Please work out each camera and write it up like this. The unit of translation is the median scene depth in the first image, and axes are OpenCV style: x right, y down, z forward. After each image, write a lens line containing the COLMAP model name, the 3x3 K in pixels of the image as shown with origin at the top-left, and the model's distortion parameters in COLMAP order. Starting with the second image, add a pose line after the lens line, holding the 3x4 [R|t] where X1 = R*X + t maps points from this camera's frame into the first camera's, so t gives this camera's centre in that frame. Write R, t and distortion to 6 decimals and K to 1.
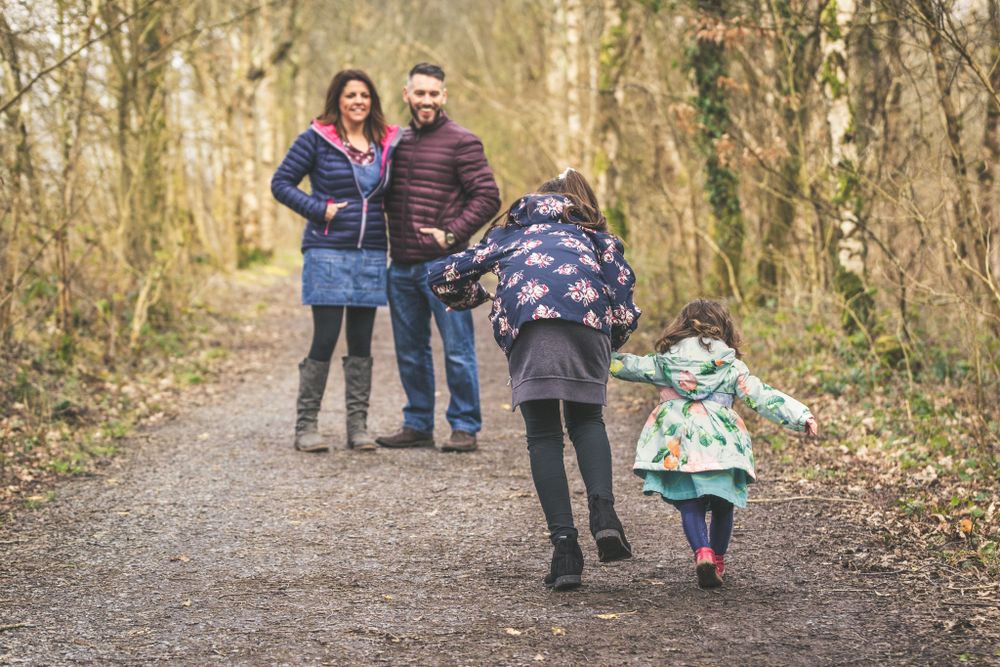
lens RADIAL K [[3299.9, 0, 499.7], [0, 3299.9, 333.4], [0, 0, 1]] dist [0.222276, 0.000000]
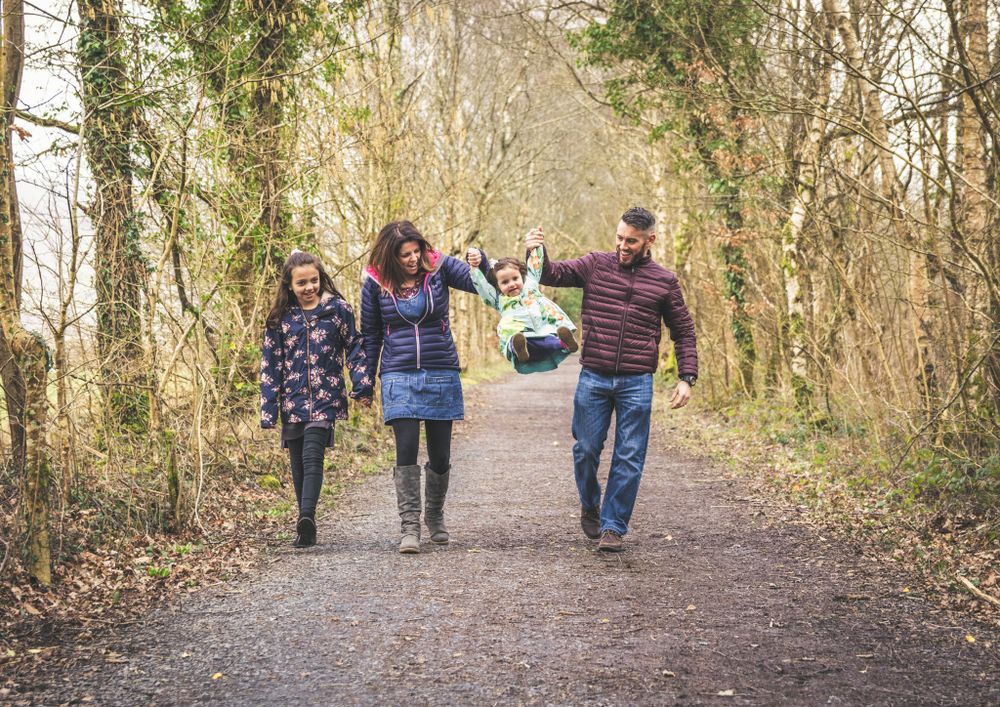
lens RADIAL K [[2266.9, 0, 499.4], [0, 2266.9, 354.3], [0, 0, 1]] dist [0.036955, 0.000000]
pose [[0.998561, -0.001141, -0.053611, 0.010862], [-0.000536, 0.999511, -0.031262, 0.006804], [0.053620, 0.031246, 0.998072, -0.186061]]
